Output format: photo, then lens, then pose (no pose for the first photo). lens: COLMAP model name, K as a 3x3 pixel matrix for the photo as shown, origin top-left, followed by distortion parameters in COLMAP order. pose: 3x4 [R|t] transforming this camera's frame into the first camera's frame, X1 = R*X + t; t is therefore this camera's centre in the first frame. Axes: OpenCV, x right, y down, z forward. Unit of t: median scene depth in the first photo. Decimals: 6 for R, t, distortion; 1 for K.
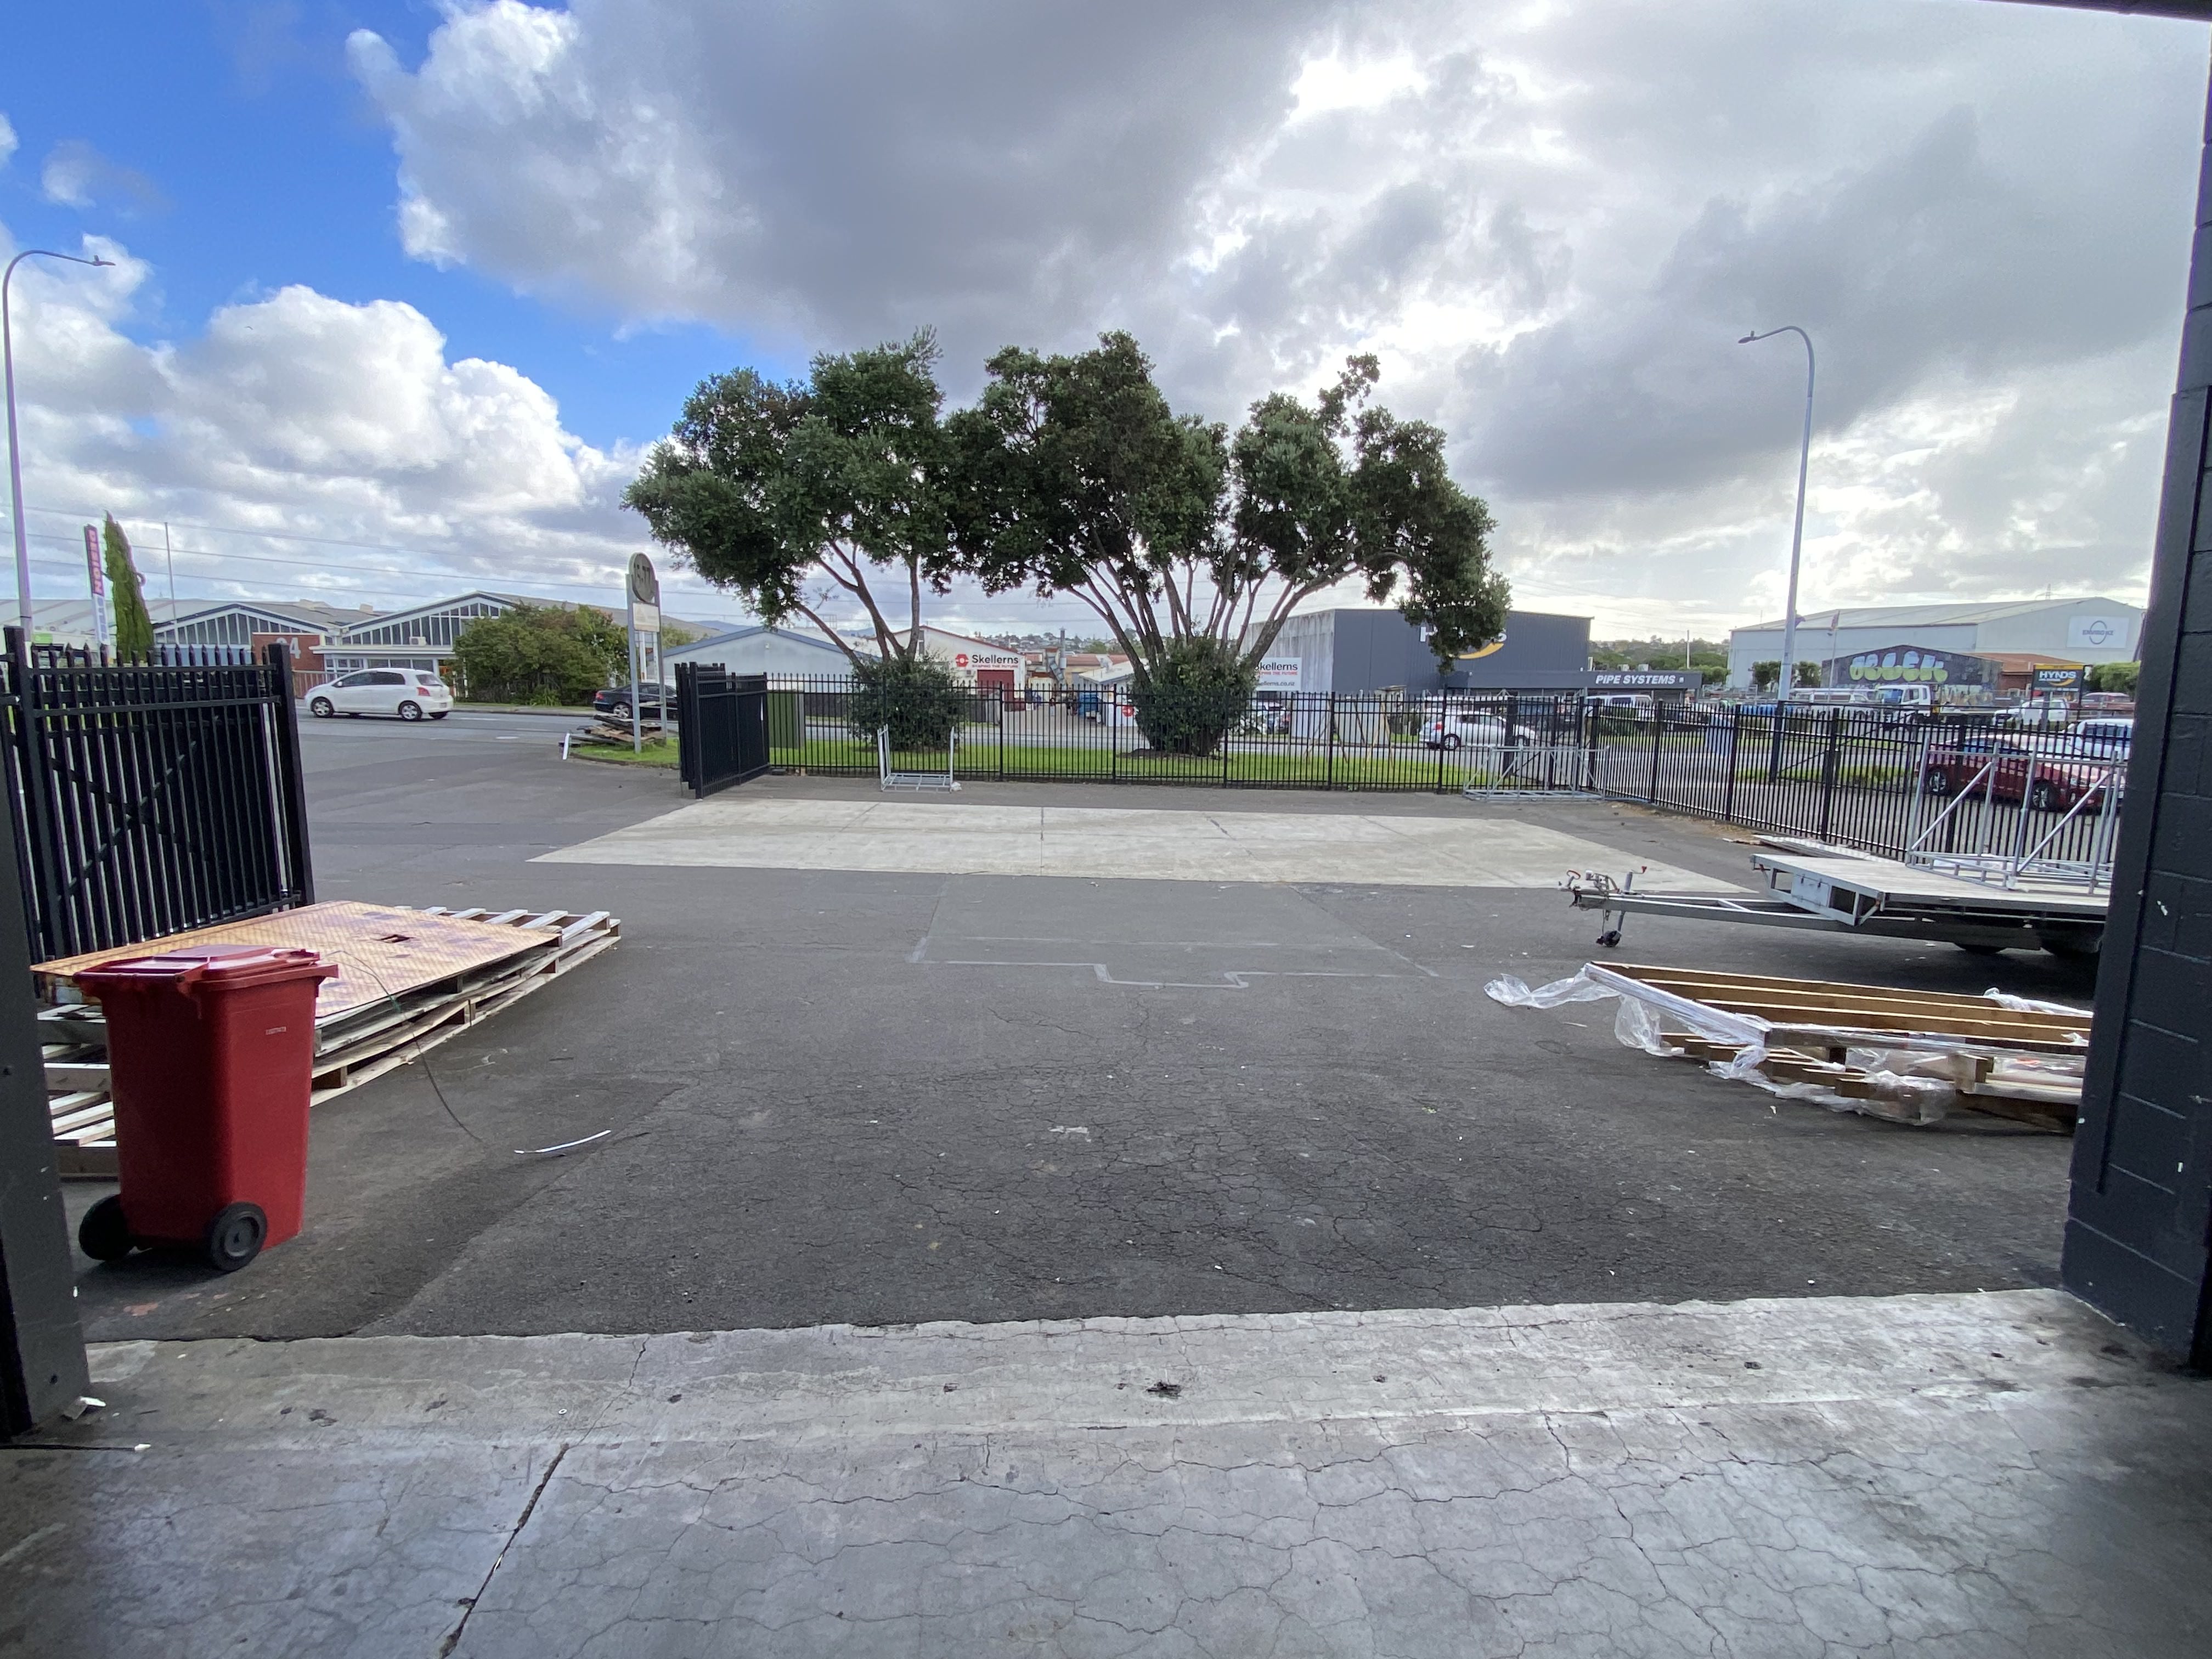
lens RADIAL K [[1092.0, 0, 1111.8], [0, 1092.0, 833.7], [0, 0, 1]] dist [-0.002752, -0.000145]
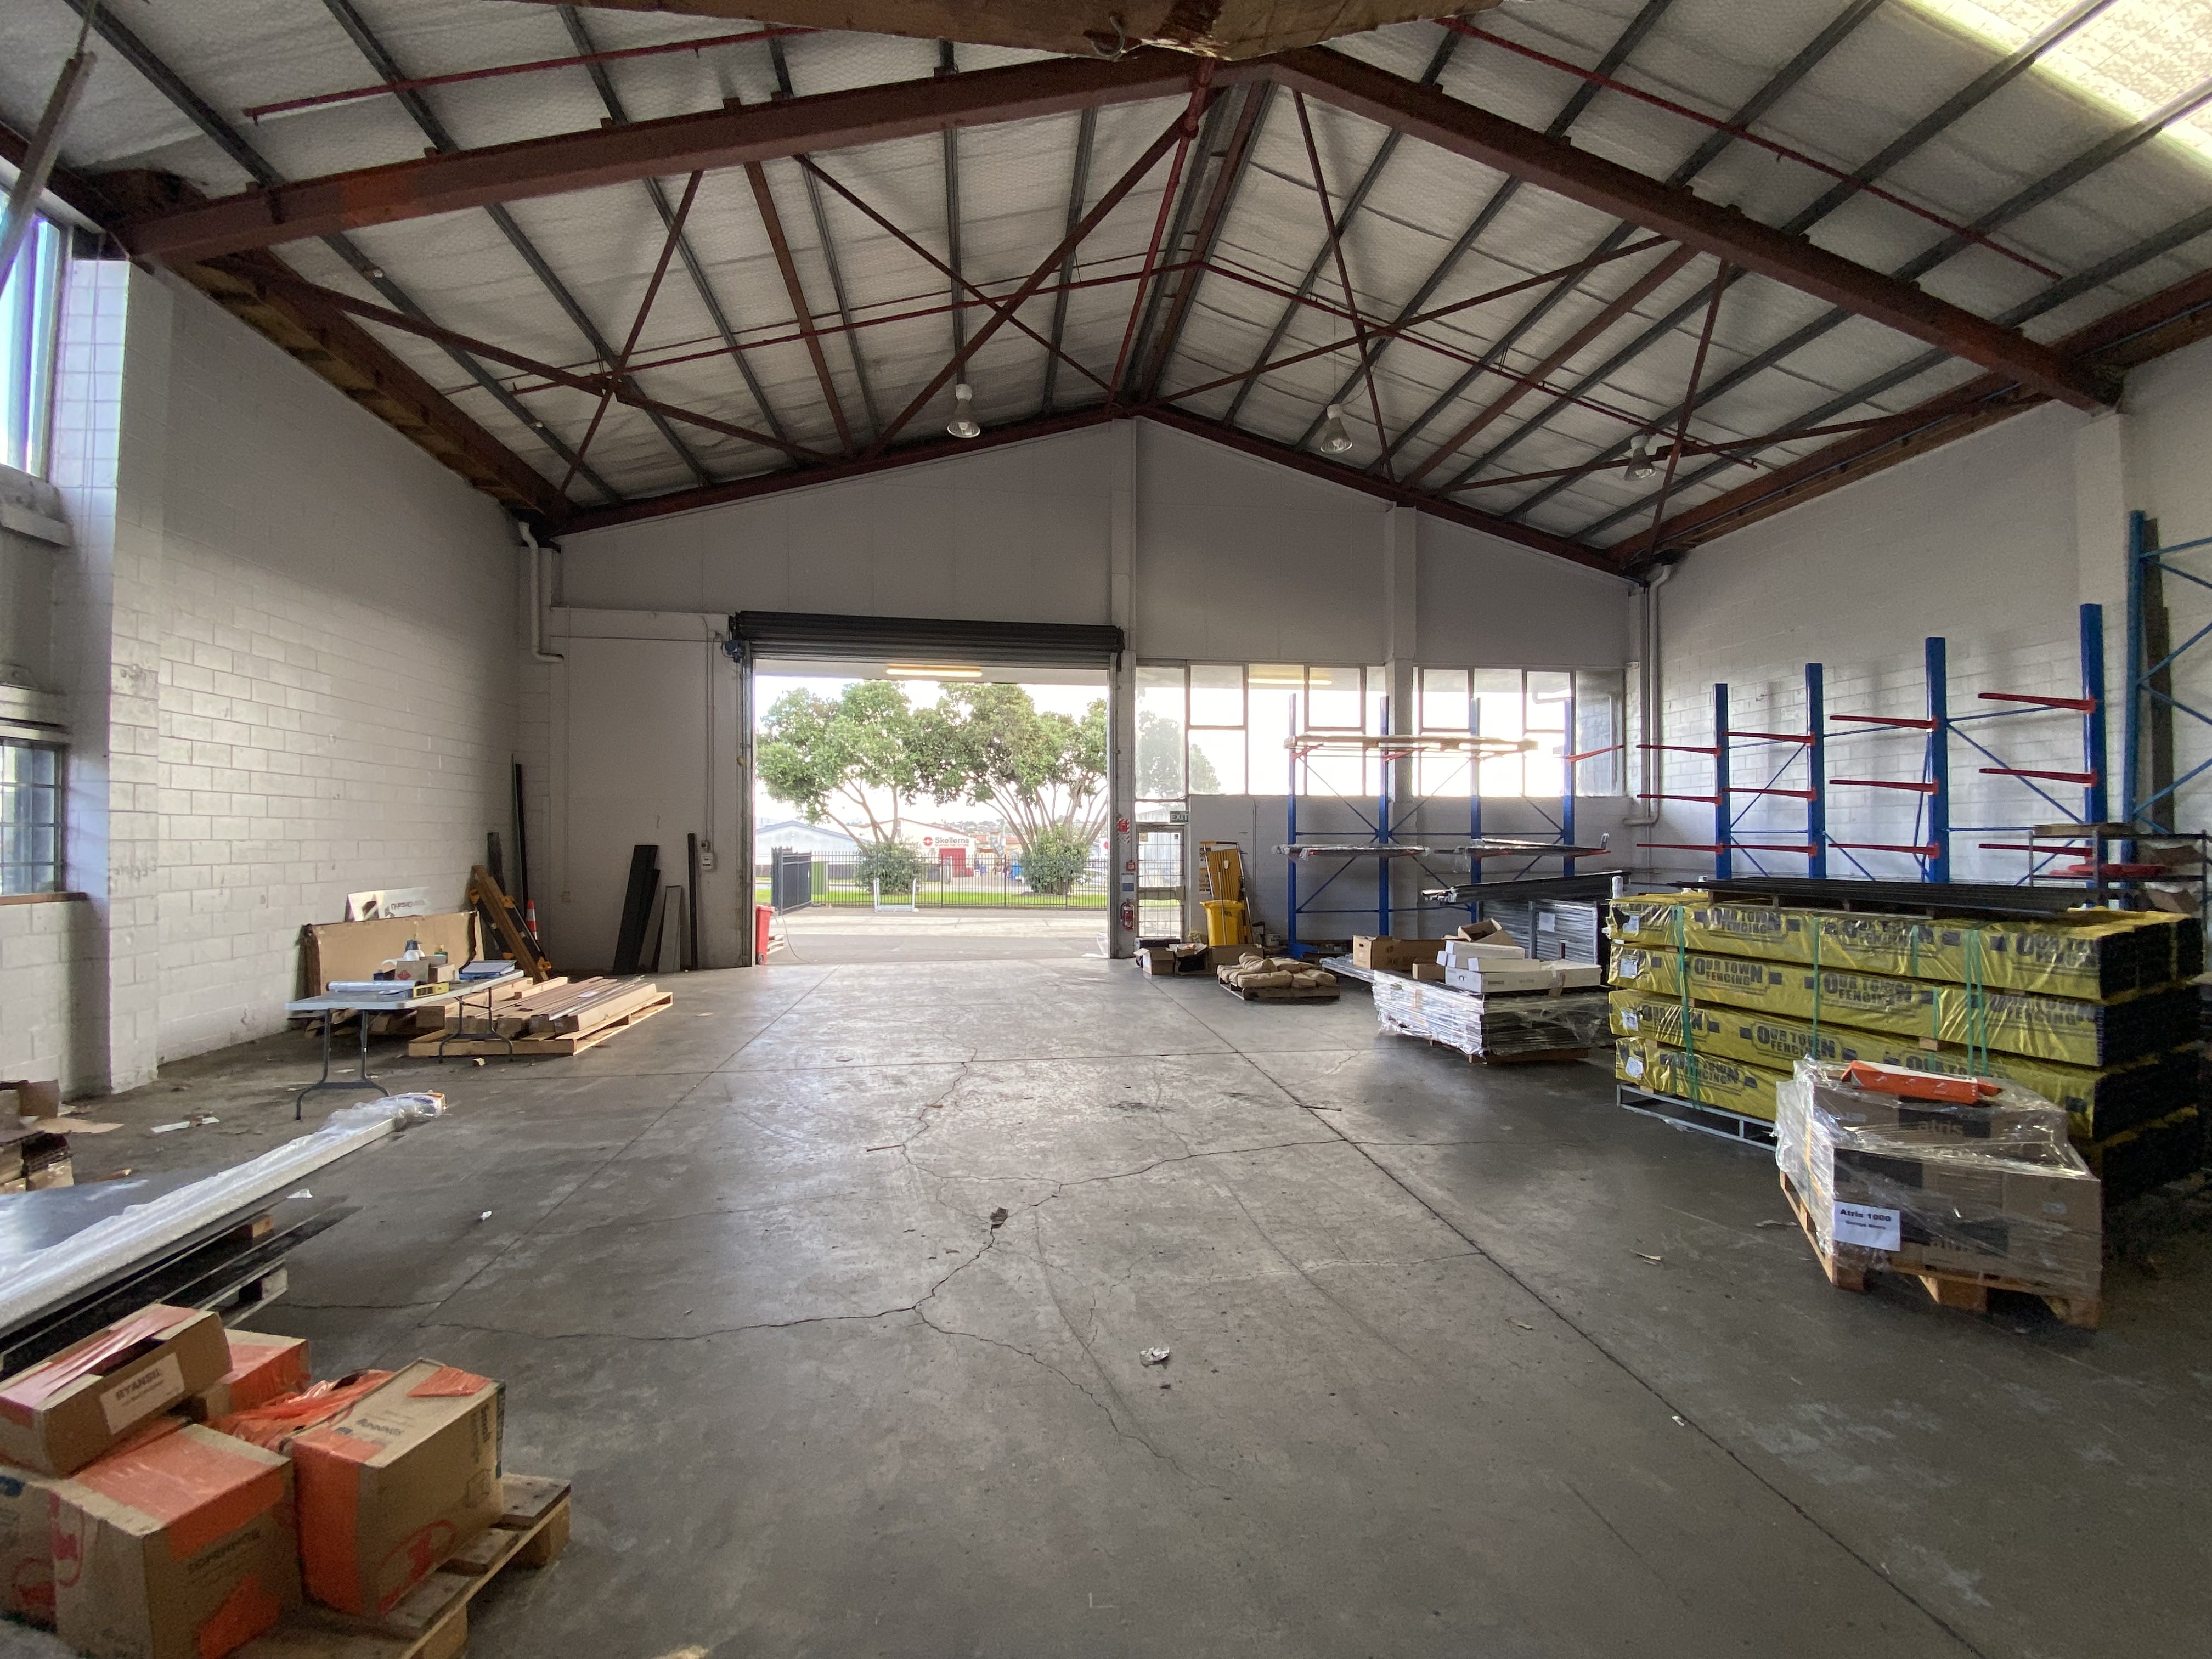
lens RADIAL K [[887.2, 0, 1111.7], [0, 887.2, 828.4], [0, 0, 1]] dist [-0.000032, -0.000001]
pose [[0.997892, -0.014542, 0.063239, 0.075190], [0.024896, 0.985783, -0.166169, 0.060702], [-0.059924, 0.167393, 0.984067, -0.414741]]
